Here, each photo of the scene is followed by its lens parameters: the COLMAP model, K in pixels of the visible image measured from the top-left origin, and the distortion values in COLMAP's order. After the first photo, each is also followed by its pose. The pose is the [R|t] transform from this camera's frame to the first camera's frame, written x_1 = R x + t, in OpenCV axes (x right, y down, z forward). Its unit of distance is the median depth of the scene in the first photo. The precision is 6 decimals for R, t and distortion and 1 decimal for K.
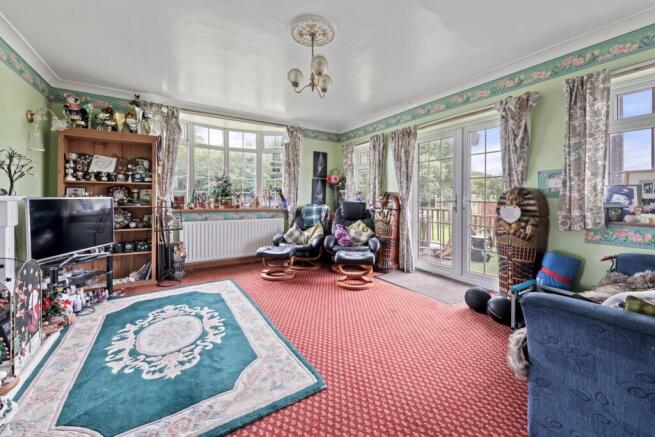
lens RADIAL K [[258.5, 0, 328.8], [0, 258.5, 204.9], [0, 0, 1]] dist [0.000581, -0.000011]
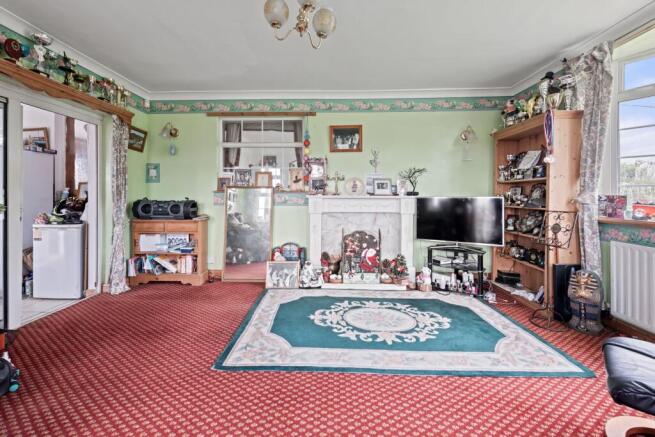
lens RADIAL K [[274.2, 0, 326.4], [0, 274.2, 196.9], [0, 0, 1]] dist [0.000820, 0.000059]
pose [[-0.564979, -0.000016, -0.825105, 0.487014], [-0.025330, 0.999529, 0.017325, -0.040504], [0.824716, 0.030688, -0.564714, 1.470664]]
